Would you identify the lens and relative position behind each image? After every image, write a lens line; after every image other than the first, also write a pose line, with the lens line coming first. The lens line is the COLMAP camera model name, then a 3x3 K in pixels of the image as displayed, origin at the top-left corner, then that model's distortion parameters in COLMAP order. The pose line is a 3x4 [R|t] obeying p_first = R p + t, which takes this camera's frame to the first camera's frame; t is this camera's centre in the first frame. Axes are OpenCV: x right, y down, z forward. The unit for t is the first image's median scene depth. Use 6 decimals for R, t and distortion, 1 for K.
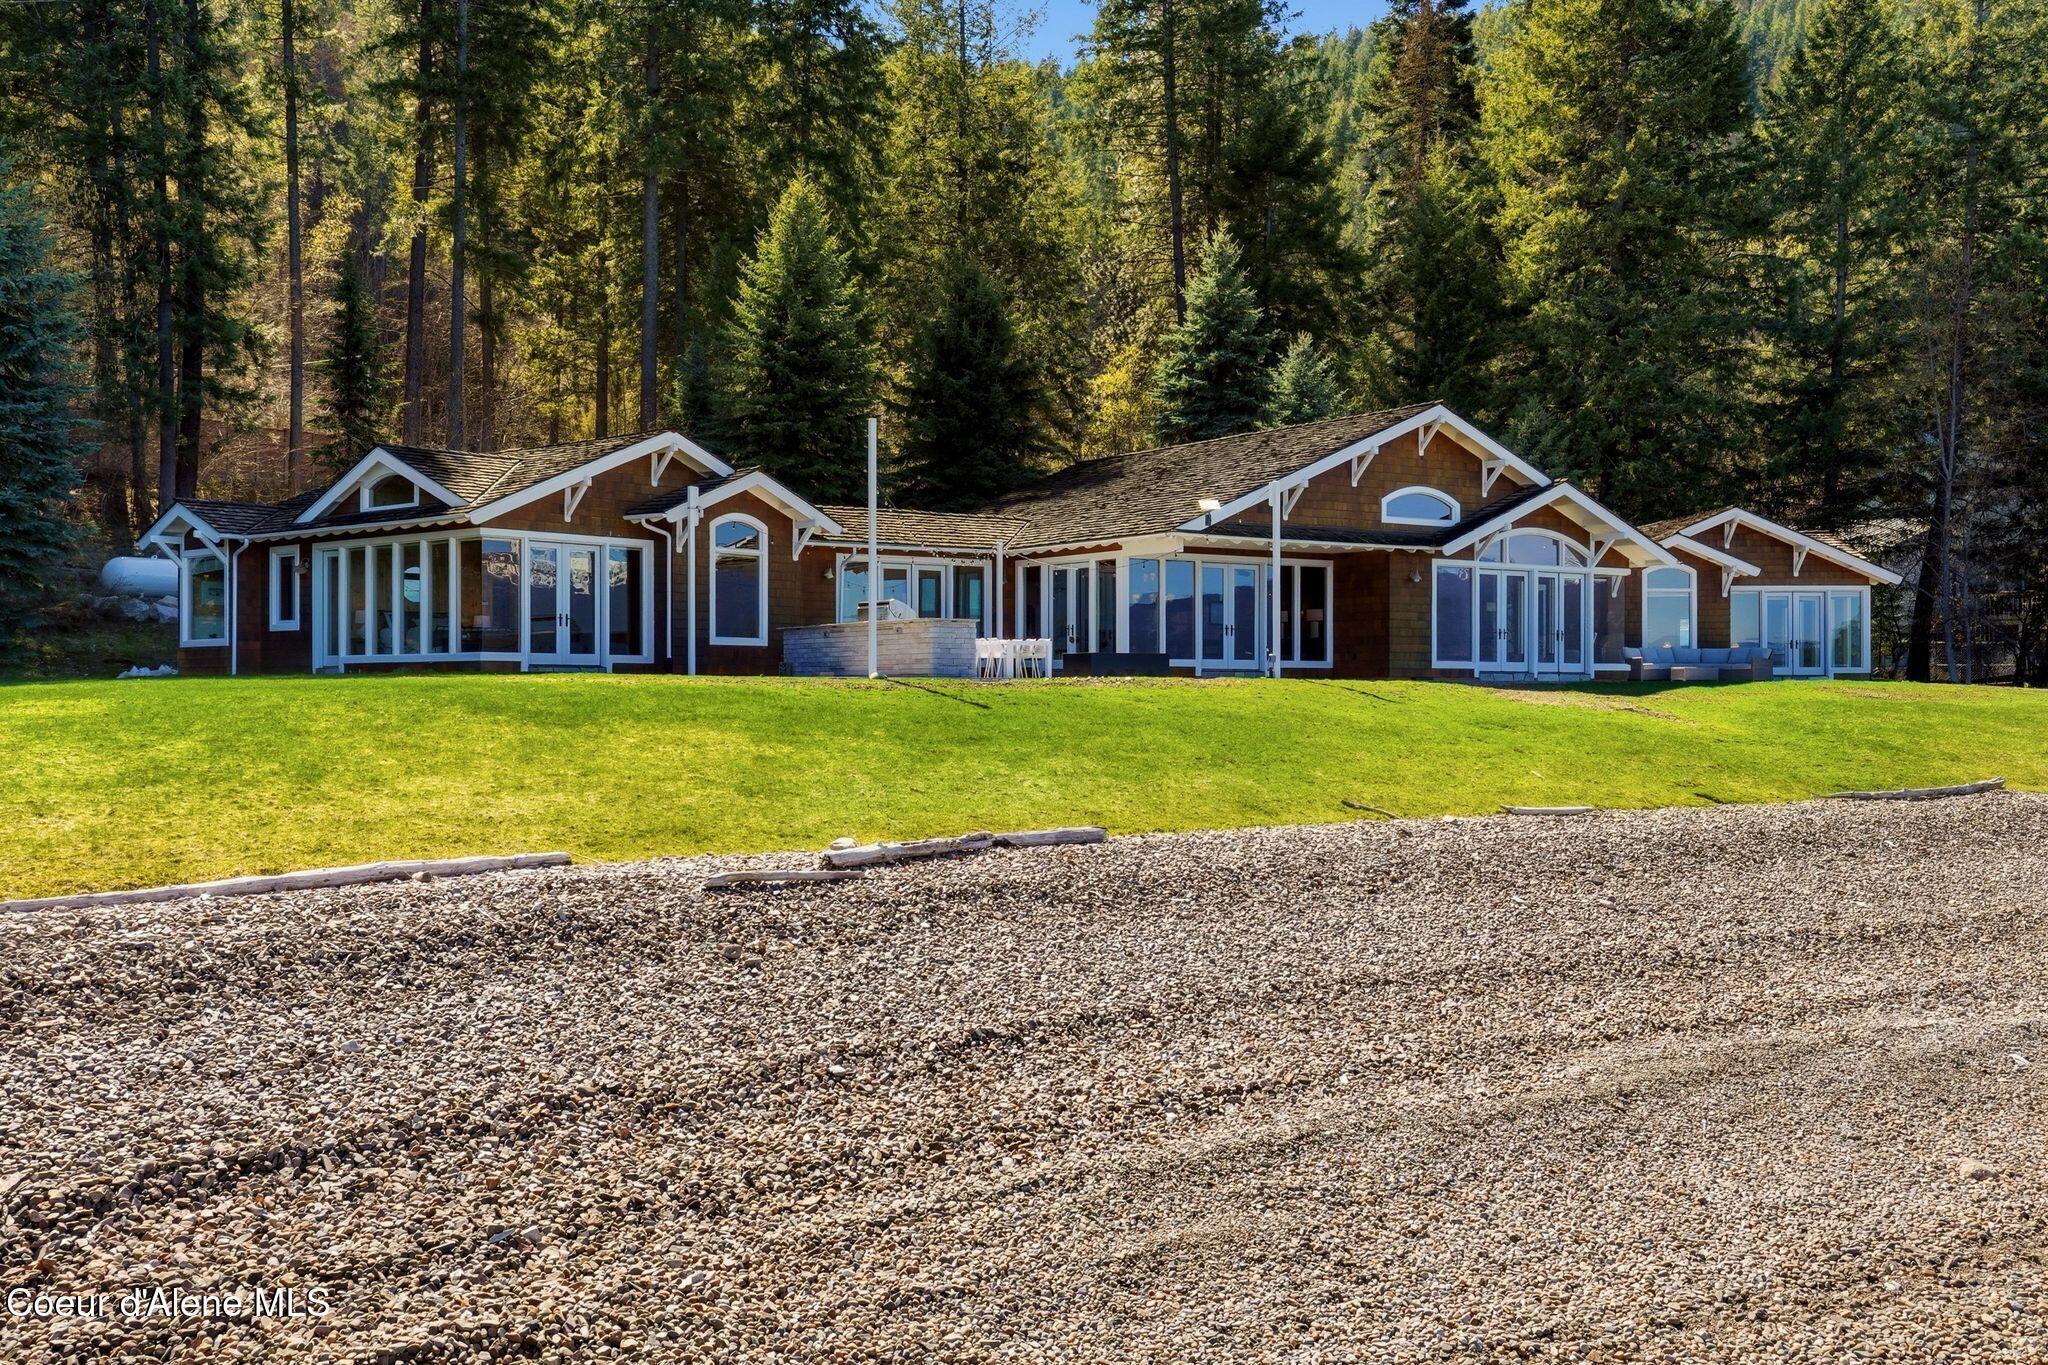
lens RADIAL K [[1972.7, 0, 1002.7], [0, 1972.7, 670.0], [0, 0, 1]] dist [0.084694, 0.000000]
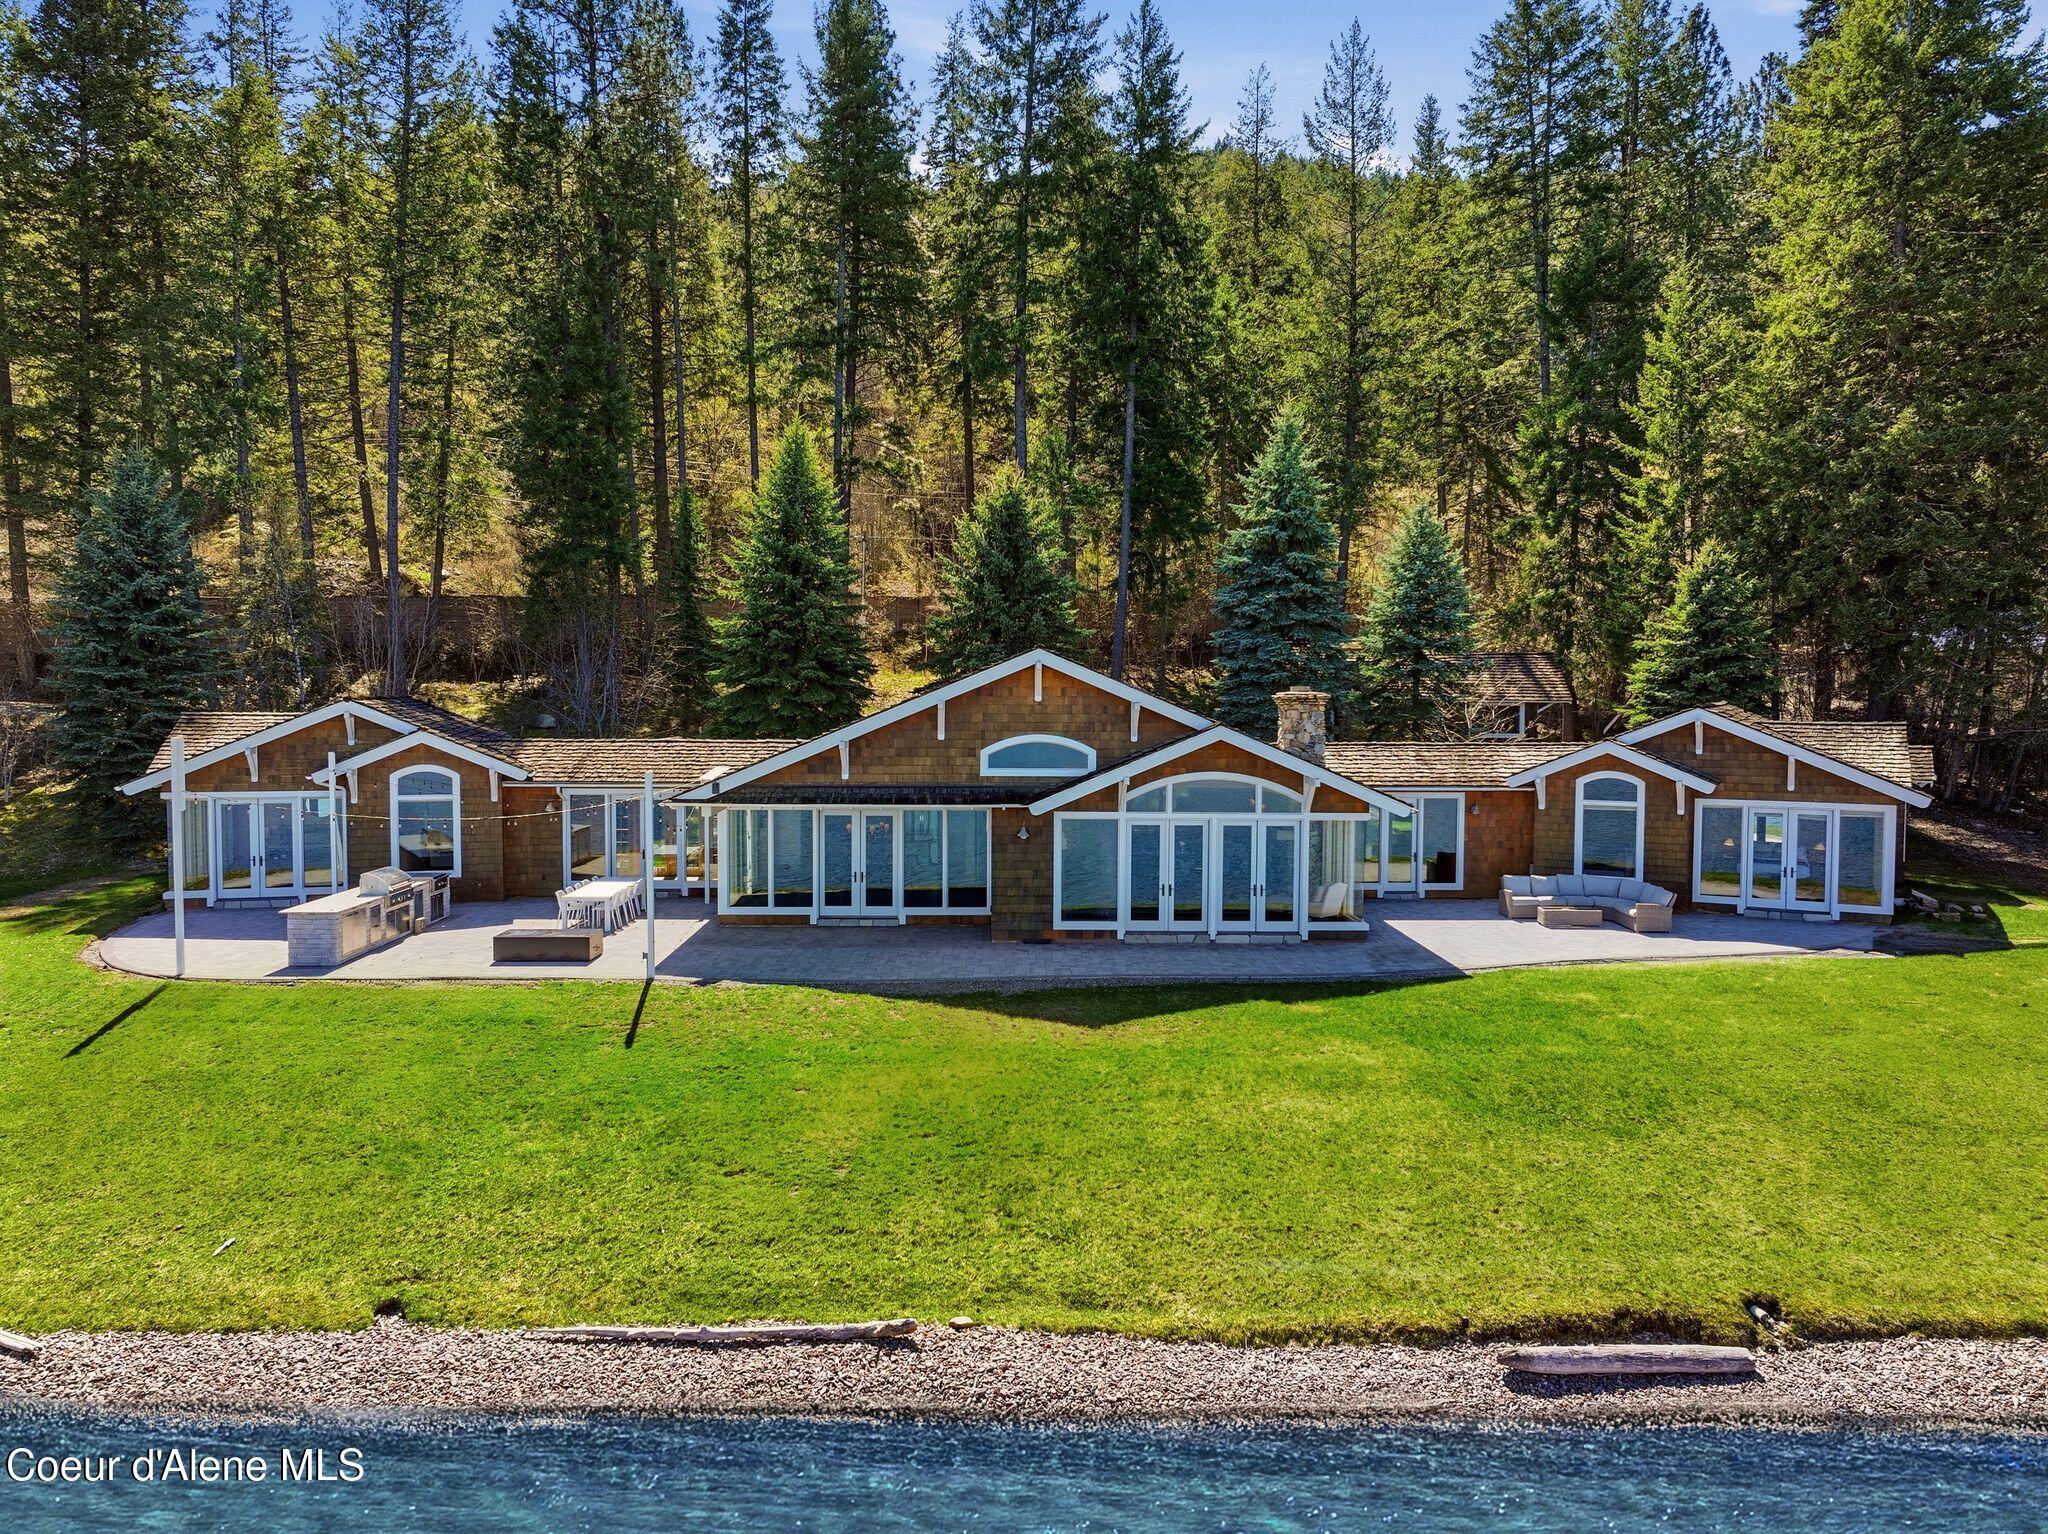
lens RADIAL K [[1430.0, 0, 1033.7], [0, 1430.0, 752.1], [0, 0, 1]] dist [0.004100, 0.006720]
pose [[0.851361, 0.026777, -0.523897, 0.605297], [0.001642, 0.998555, 0.053705, -0.130170], [0.524578, -0.046583, 0.850087, 0.466923]]
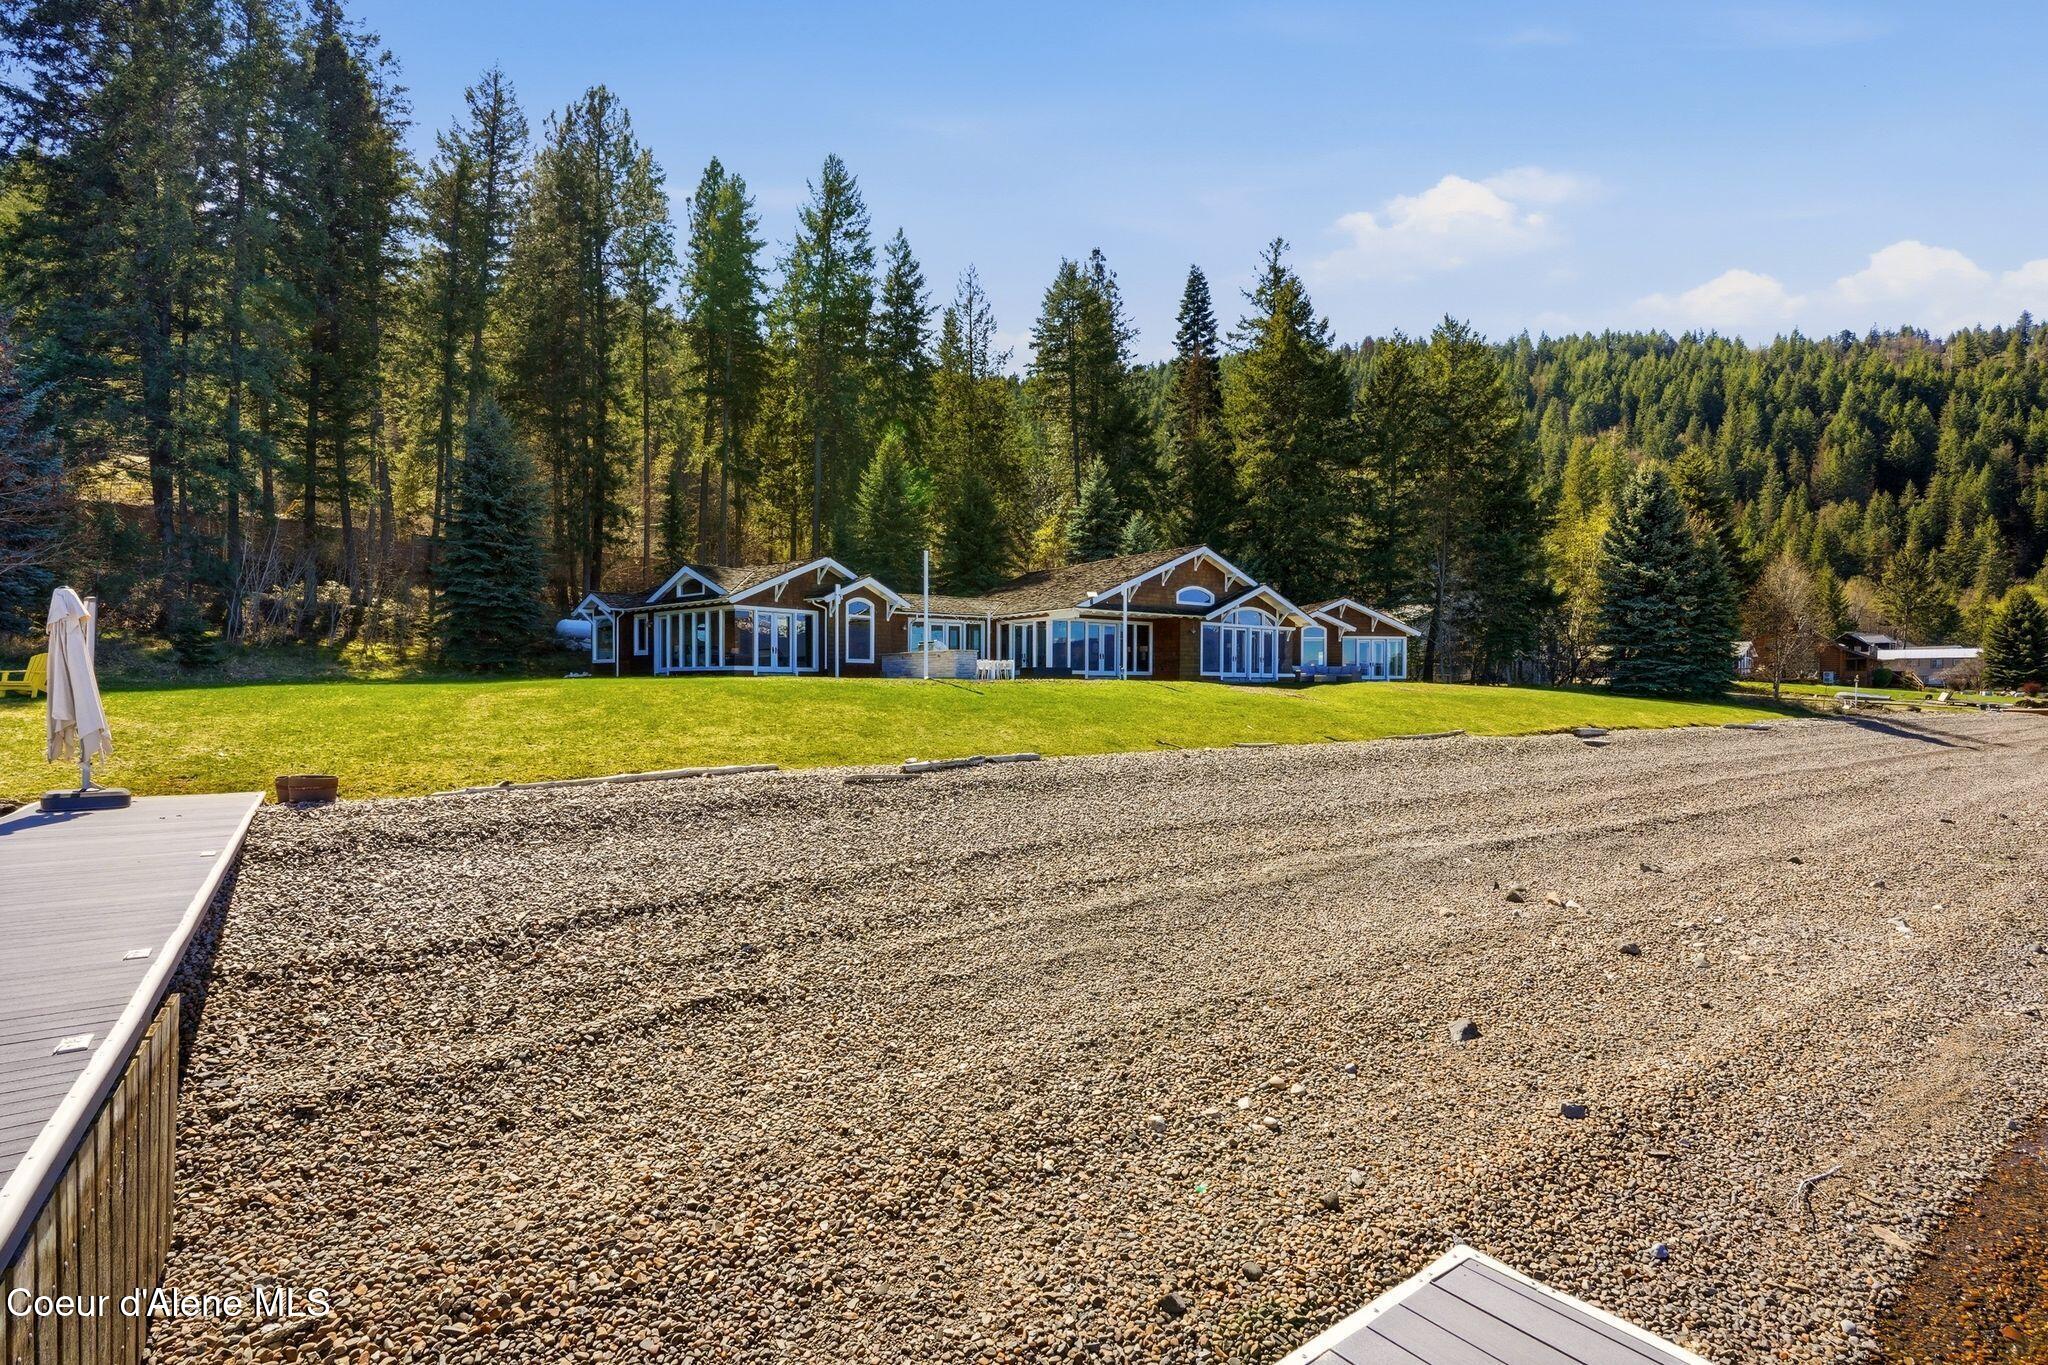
lens RADIAL K [[976.1, 0, 996.7], [0, 976.1, 695.9], [0, 0, 1]] dist [-0.055862, 0.009107]
pose [[0.999966, 0.003594, 0.007396, -0.000412], [-0.003751, 0.999765, 0.021339, -0.000326], [-0.007318, -0.021366, 0.999745, -0.002119]]
